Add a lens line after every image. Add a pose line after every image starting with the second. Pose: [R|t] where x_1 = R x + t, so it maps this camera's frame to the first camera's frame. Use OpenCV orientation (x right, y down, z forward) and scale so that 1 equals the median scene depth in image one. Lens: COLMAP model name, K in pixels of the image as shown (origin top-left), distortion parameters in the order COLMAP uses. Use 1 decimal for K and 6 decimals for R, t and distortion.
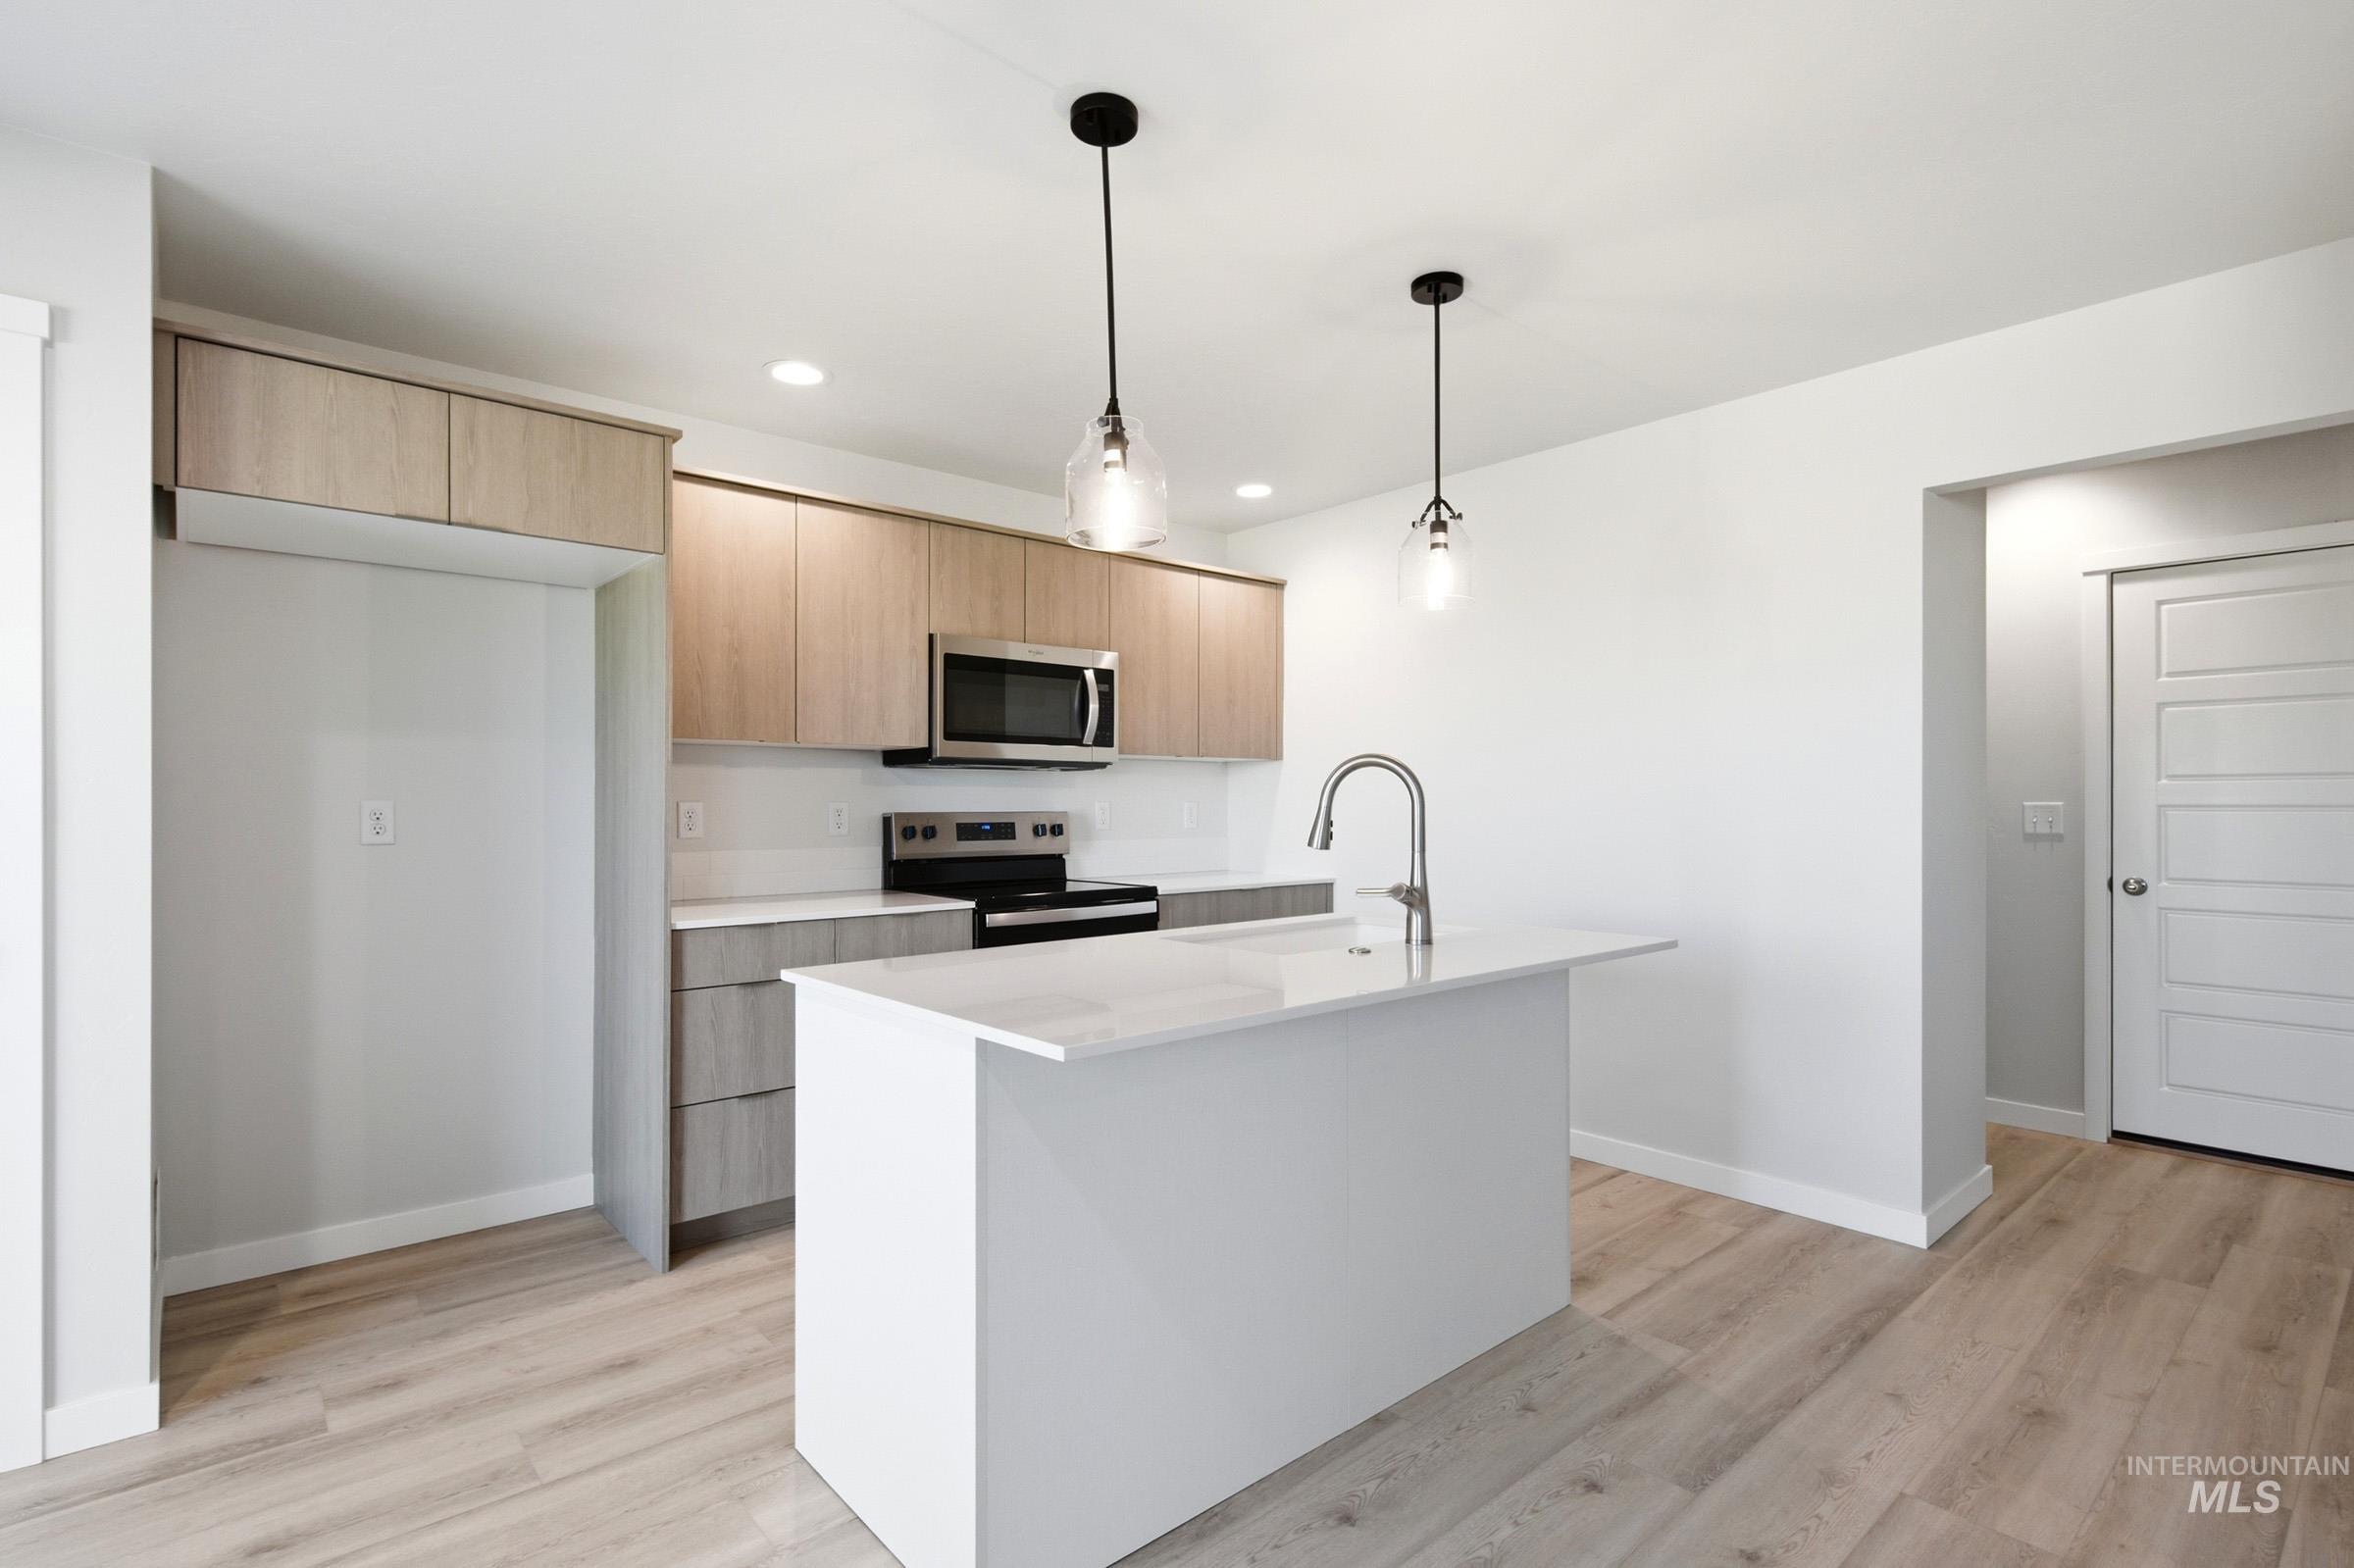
lens RADIAL K [[1105.7, 0, 1180.3], [0, 1105.7, 800.3], [0, 0, 1]] dist [0.008847, -0.004976]
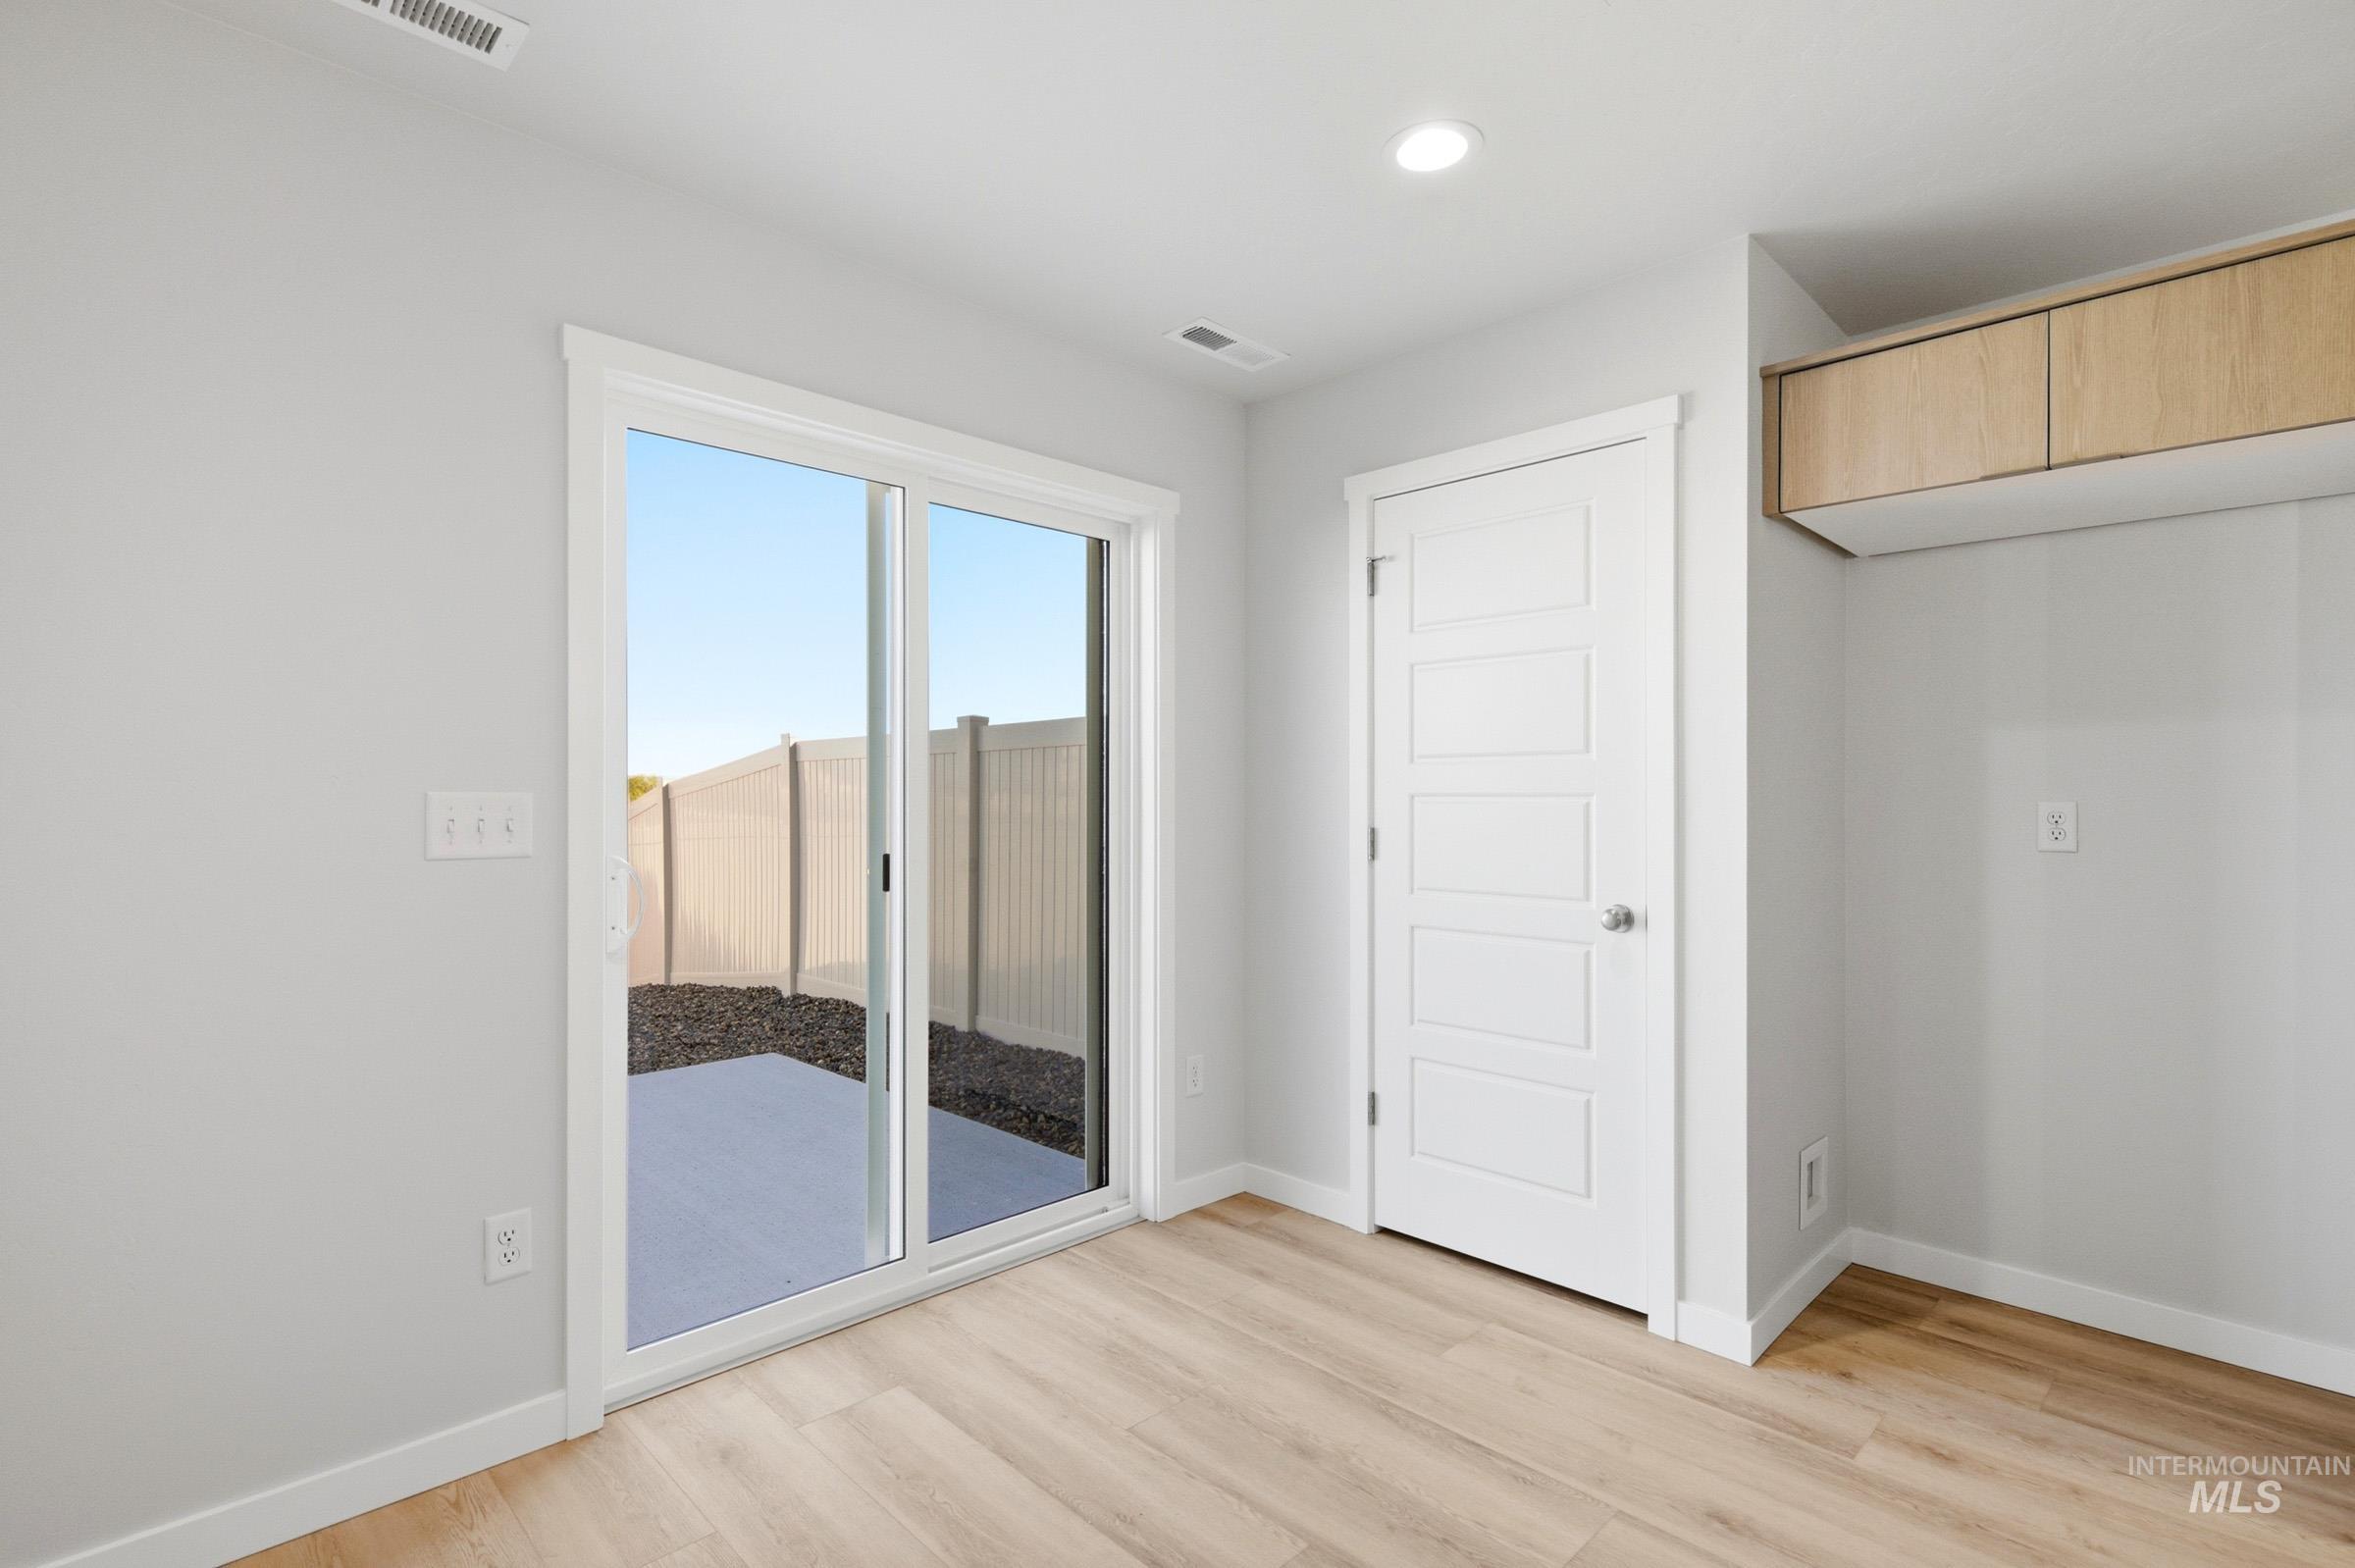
lens RADIAL K [[1106.2, 0, 1168.1], [0, 1106.2, 794.3], [0, 0, 1]] dist [0.008847, -0.004976]
pose [[0.053306, -0.003259, -0.998573, 0.115370], [-0.002401, 0.999991, -0.003392, -0.000725], [0.998575, 0.002578, 0.053297, 0.256176]]
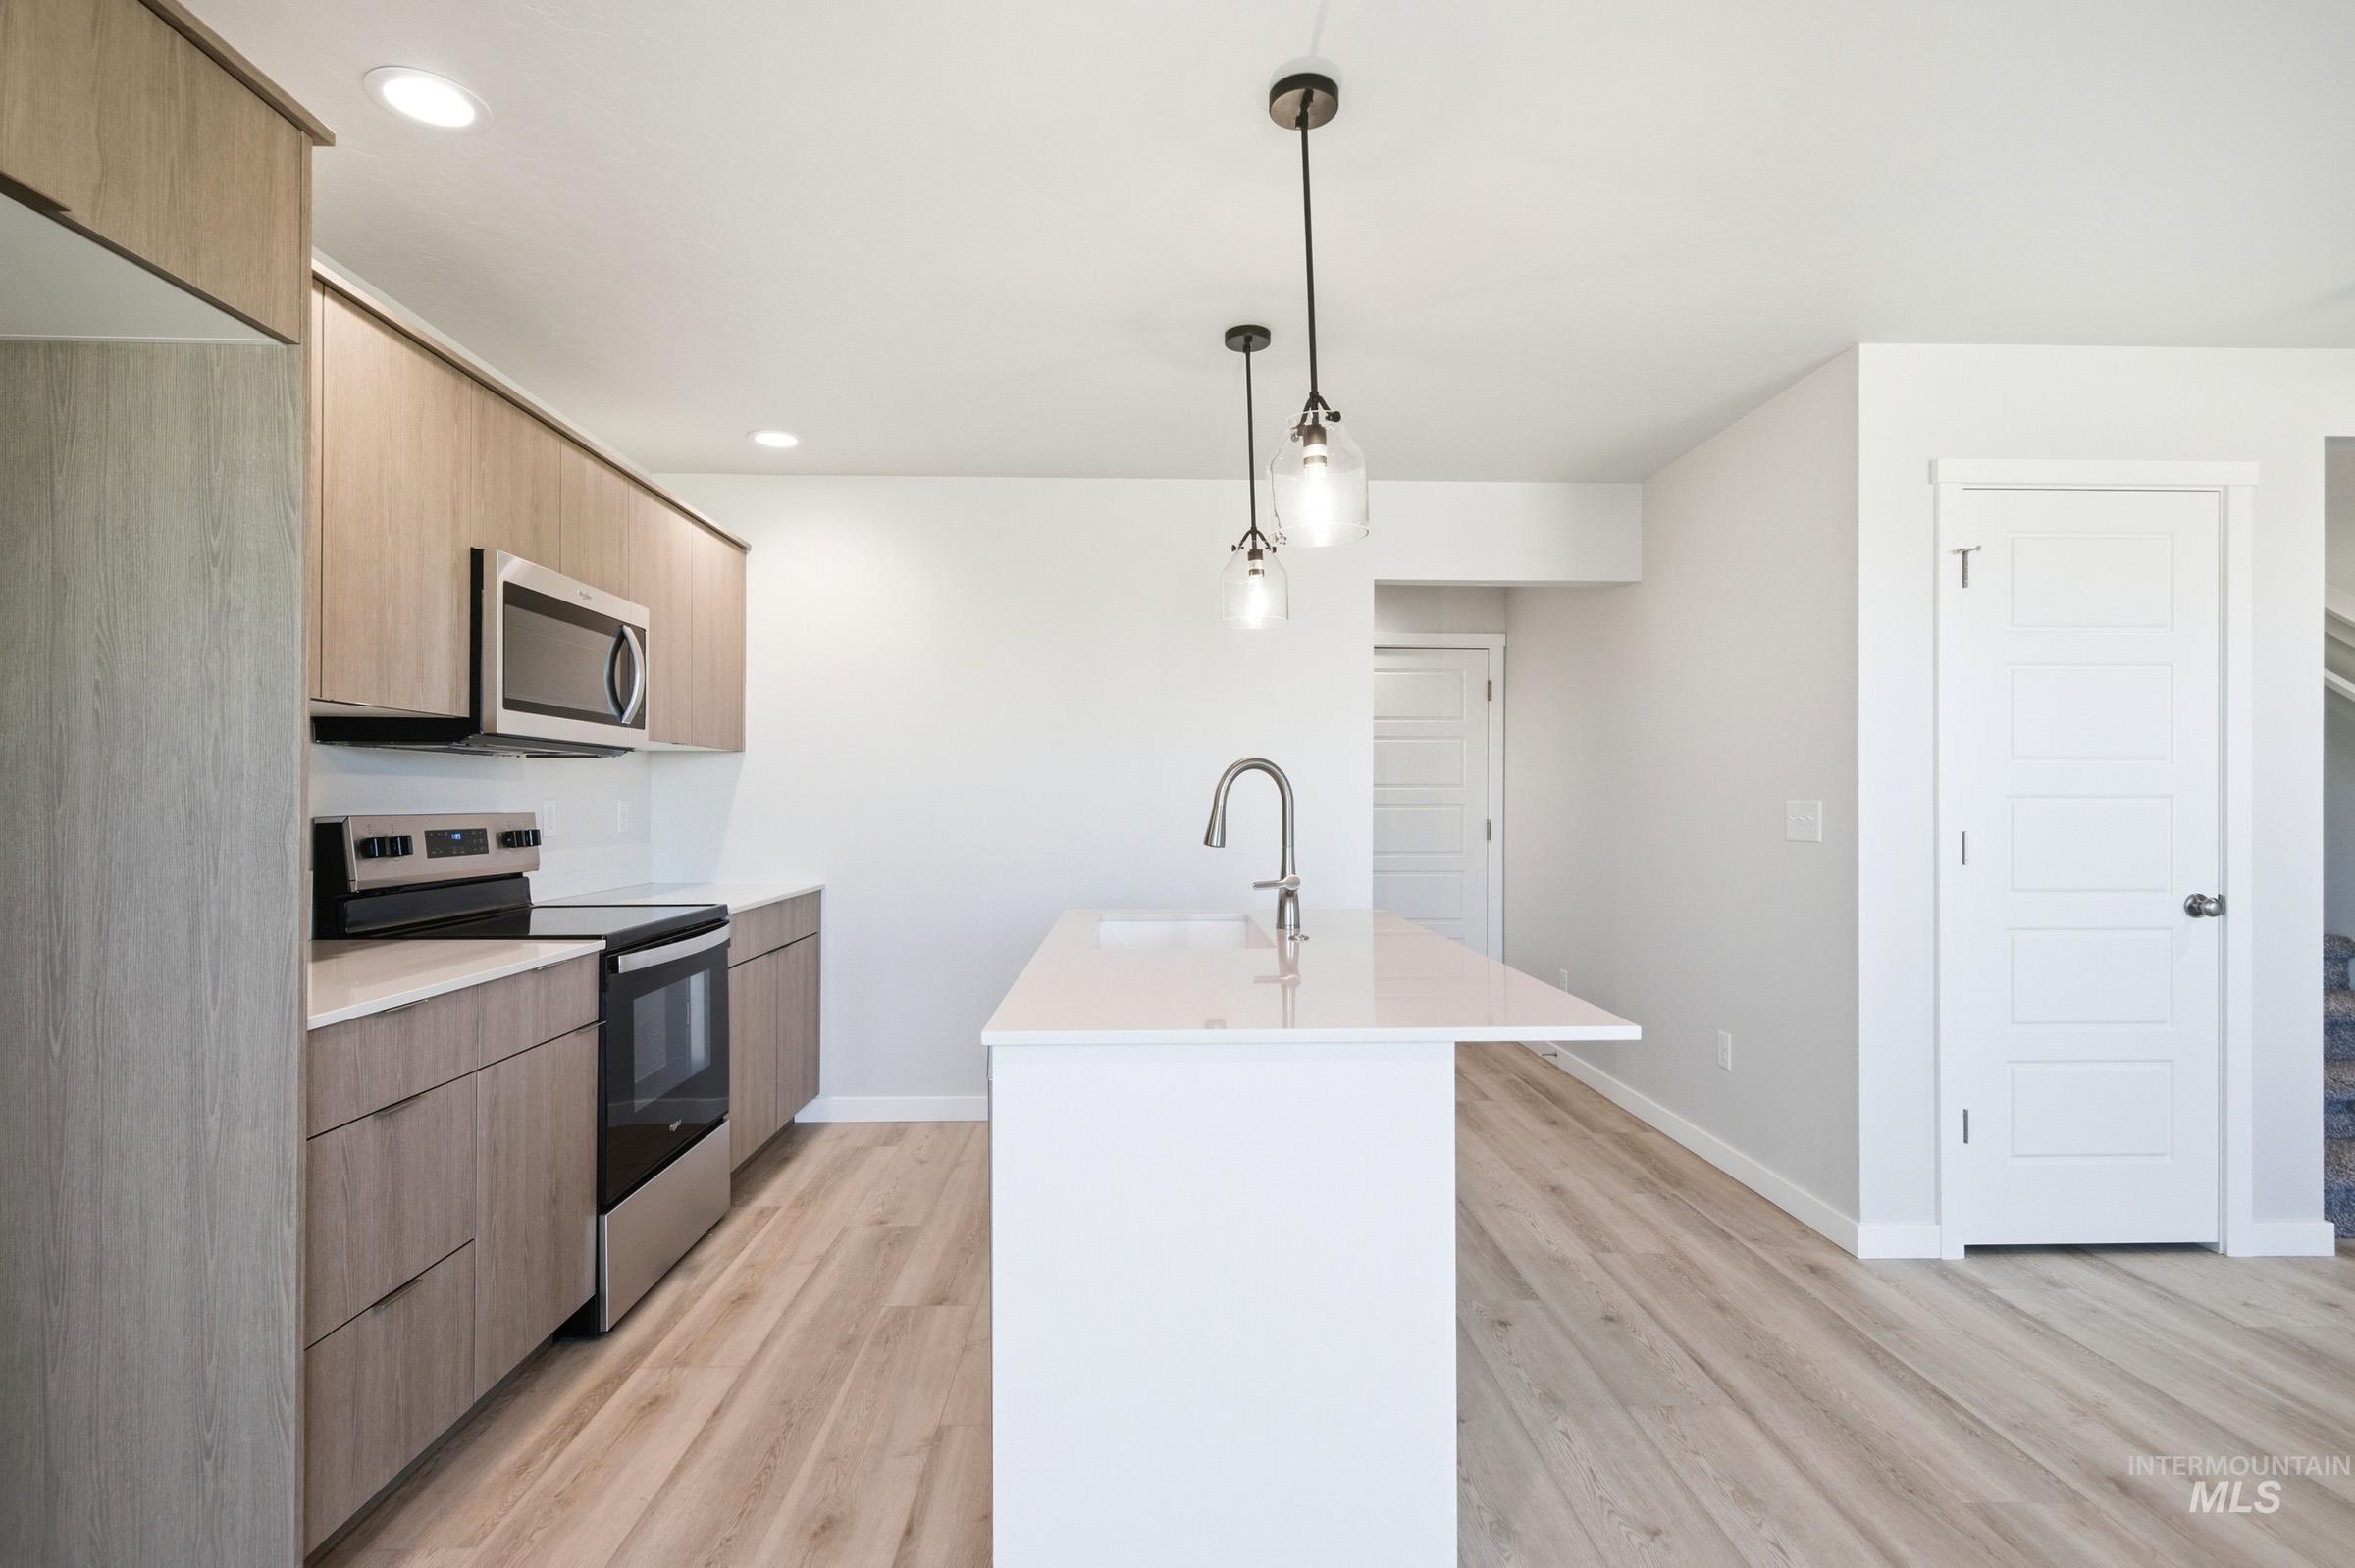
lens RADIAL K [[1106.2, 0, 1173.2], [0, 1106.2, 800.0], [0, 0, 1]] dist [0.008847, -0.004976]
pose [[0.637899, 0.001443, 0.770119, -0.589251], [-0.004238, 0.999990, 0.001637, -0.001672], [-0.770108, -0.004308, 0.637899, 0.307639]]
